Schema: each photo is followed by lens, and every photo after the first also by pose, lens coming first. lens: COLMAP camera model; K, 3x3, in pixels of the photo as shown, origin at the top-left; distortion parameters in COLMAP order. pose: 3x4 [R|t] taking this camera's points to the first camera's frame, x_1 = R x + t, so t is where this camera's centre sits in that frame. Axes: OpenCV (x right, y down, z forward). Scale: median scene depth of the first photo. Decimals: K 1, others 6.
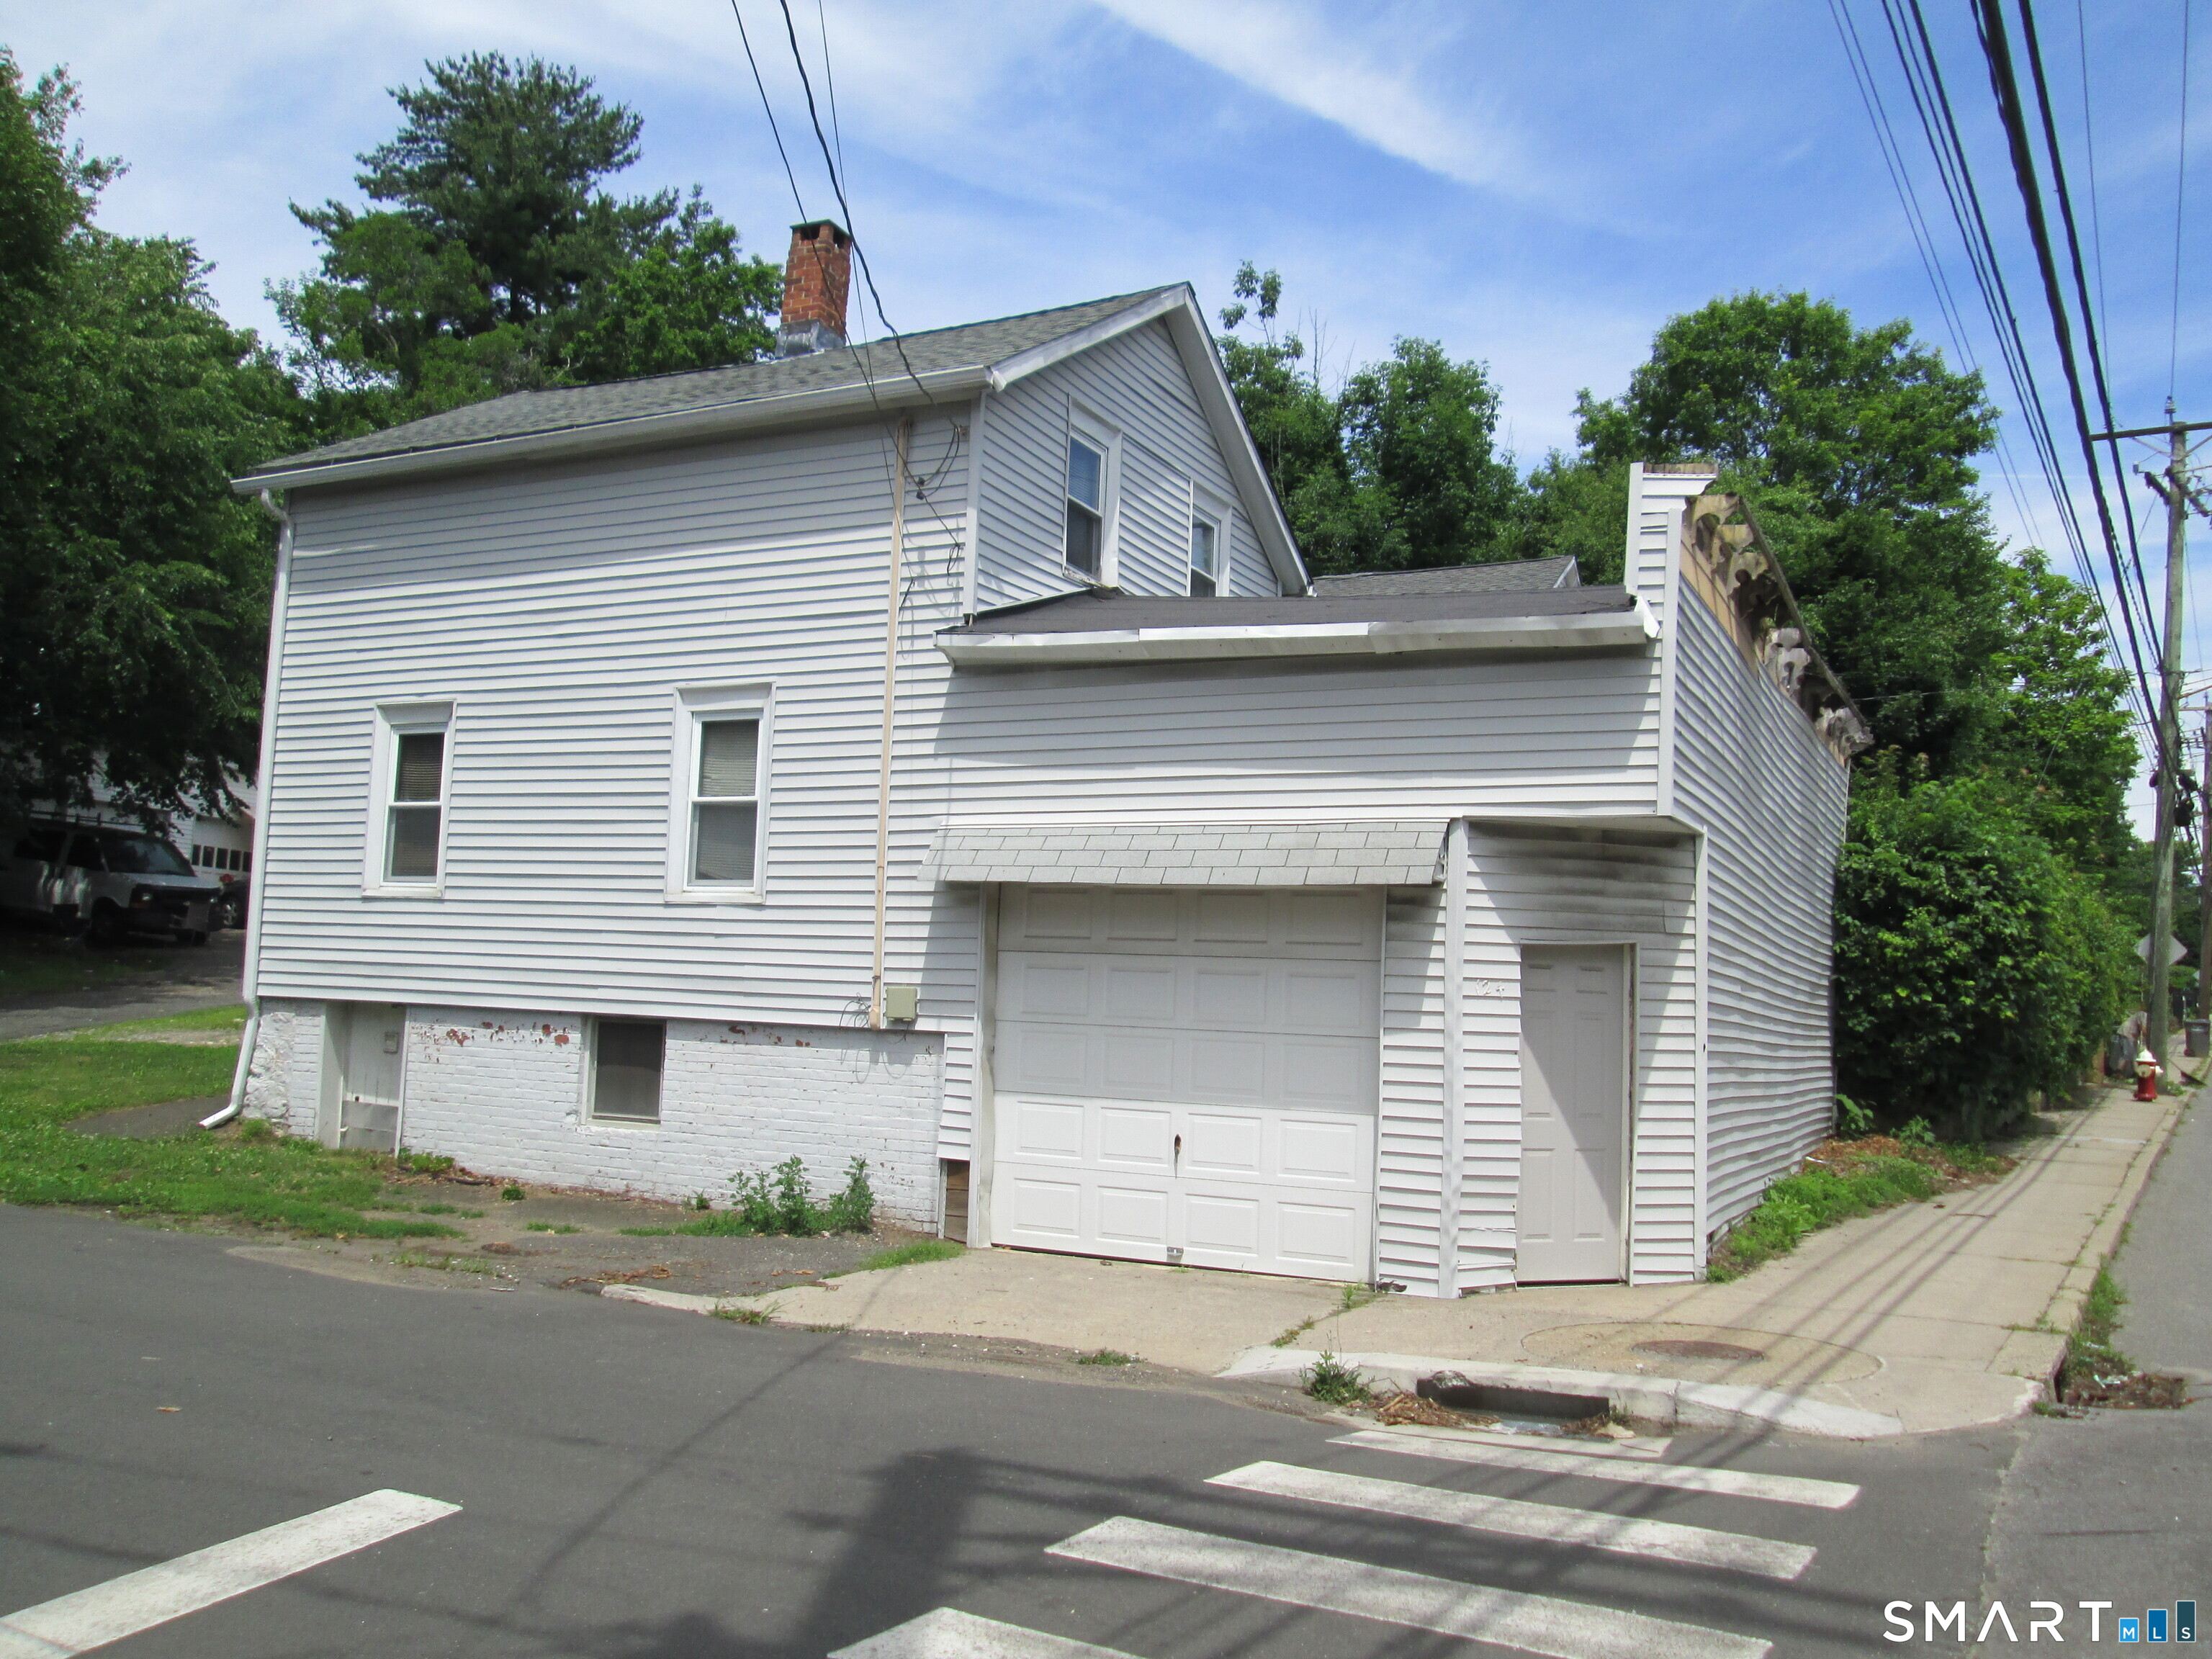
lens RADIAL K [[1811.8, 0, 1106.0], [0, 1811.8, 829.5], [0, 0, 1]] dist [-0.057625, 0.058342]
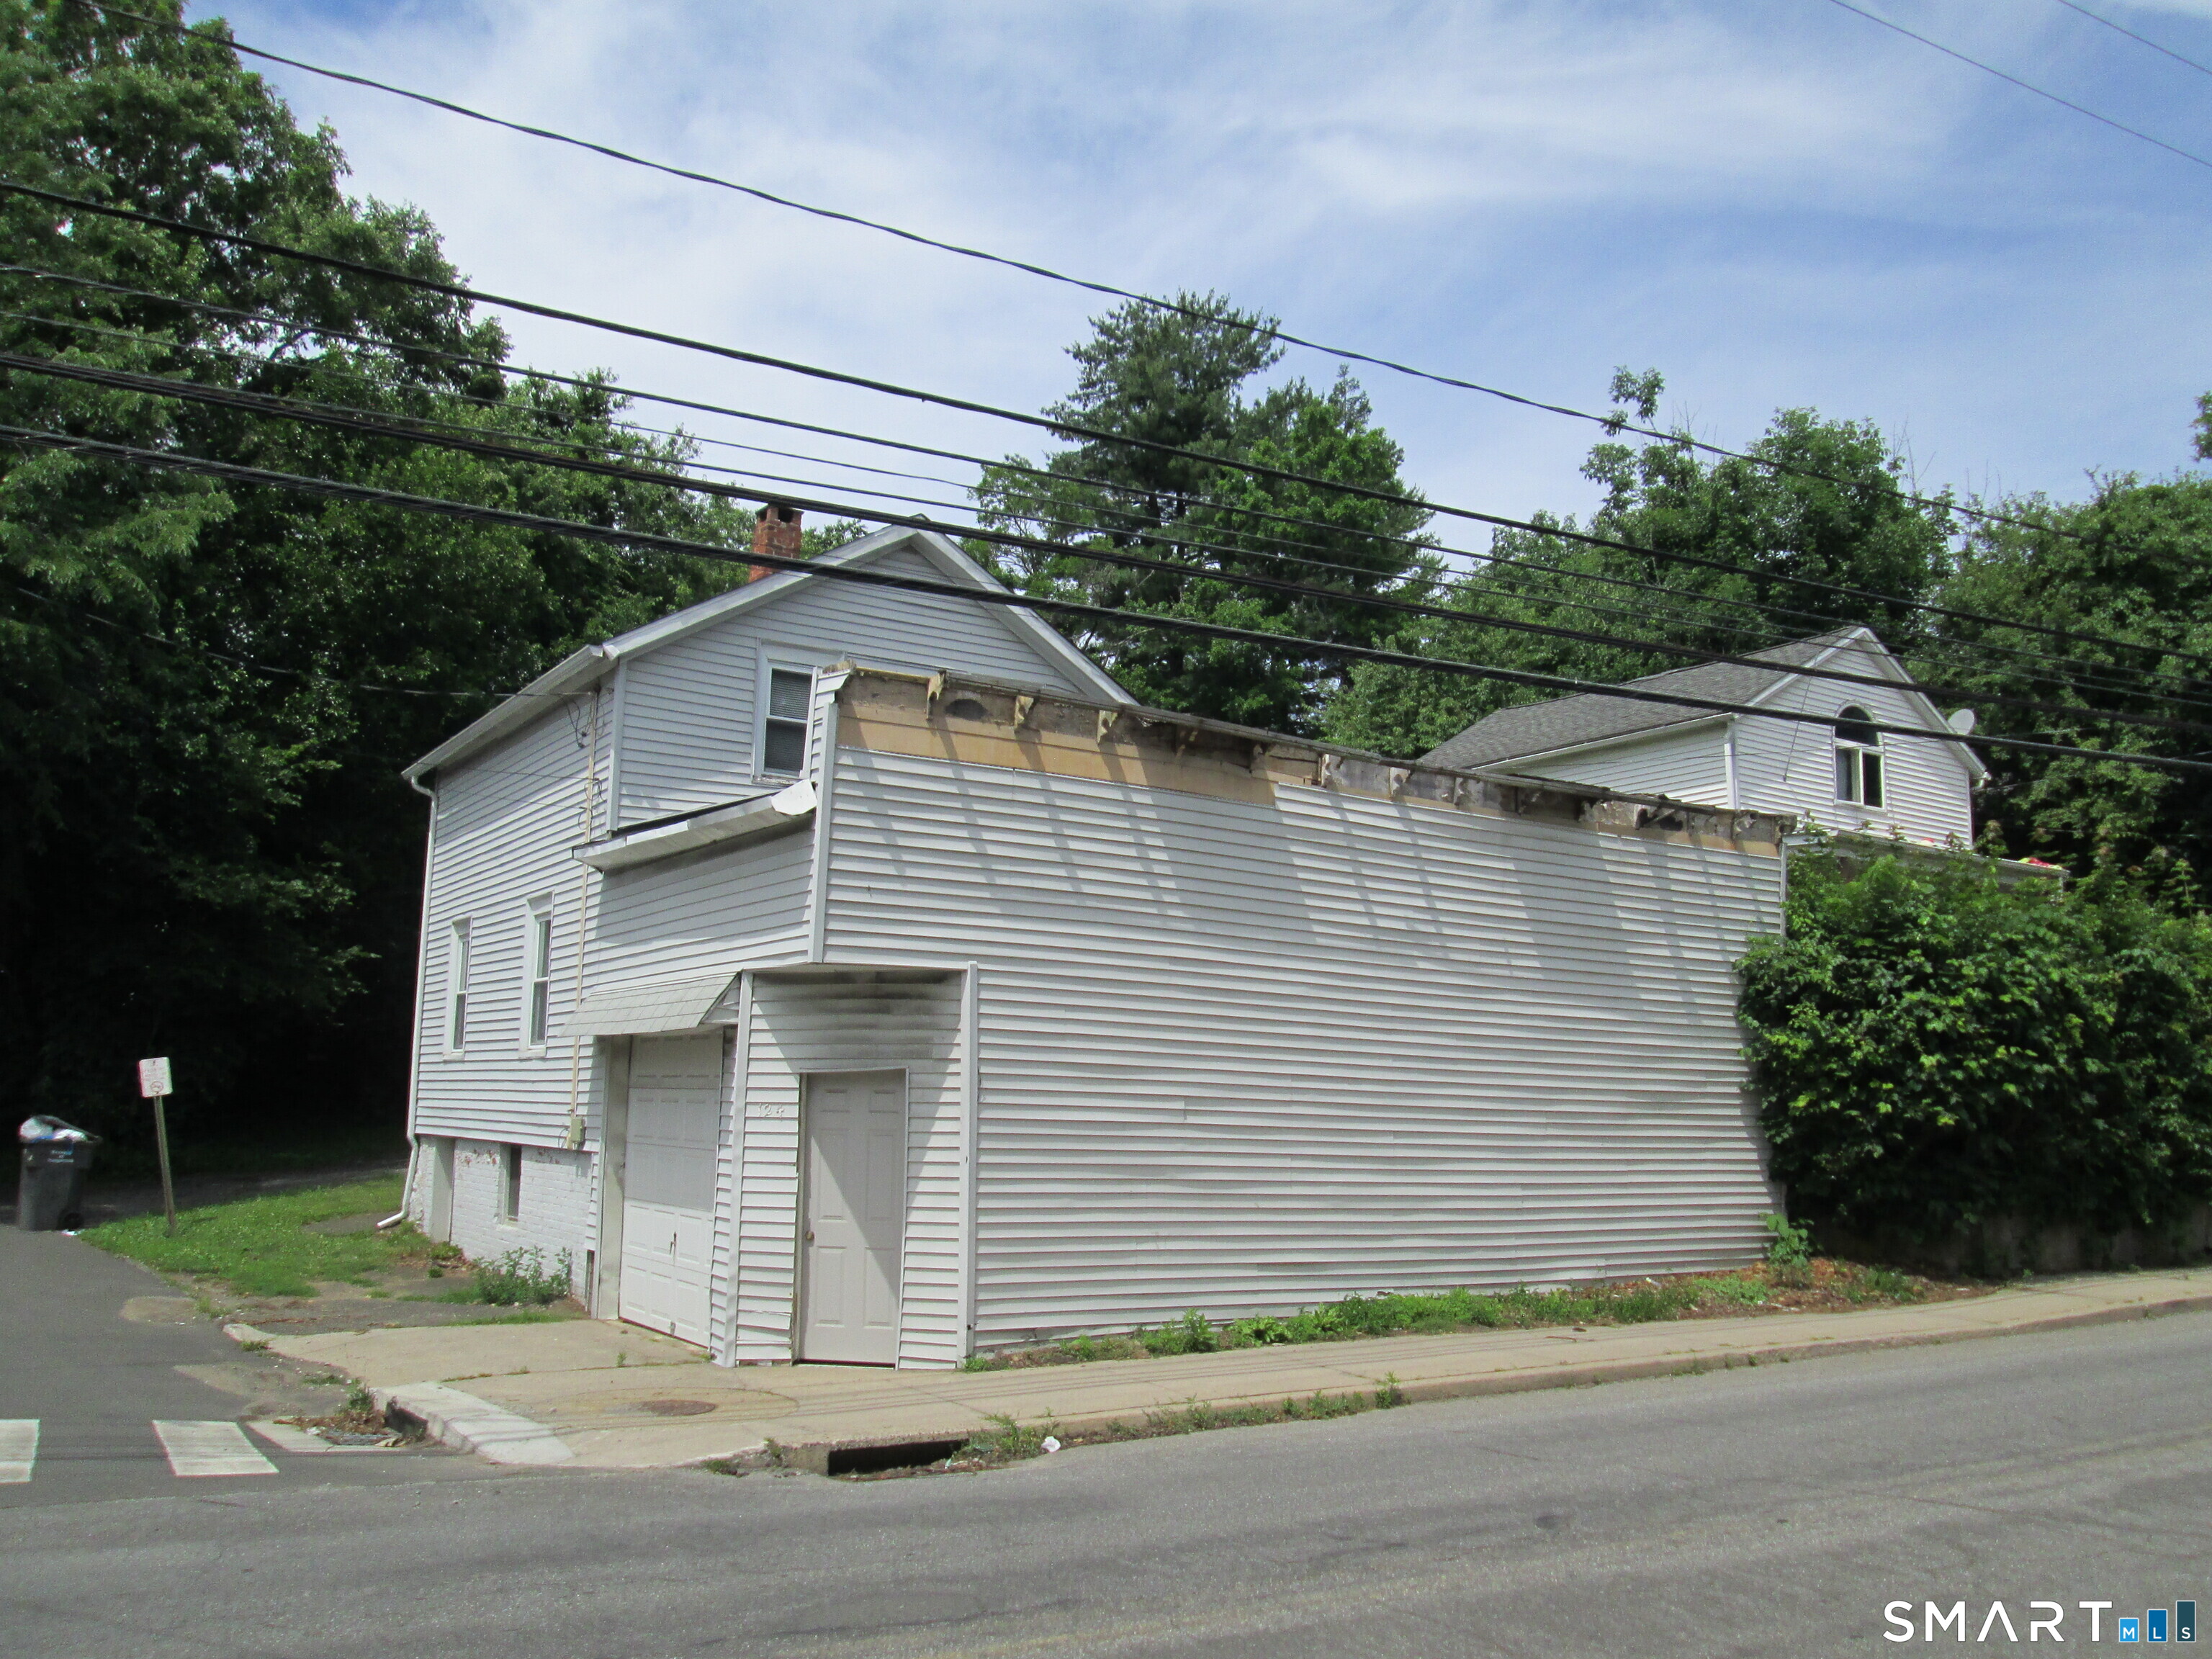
lens RADIAL K [[1811.8, 0, 1106.0], [0, 1811.8, 829.5], [0, 0, 1]] dist [-0.057625, 0.058342]
pose [[0.864555, -0.100324, -0.492423, 0.719037], [0.064846, 0.993950, -0.088652, 0.015935], [0.498337, 0.044712, 0.865830, 0.039991]]
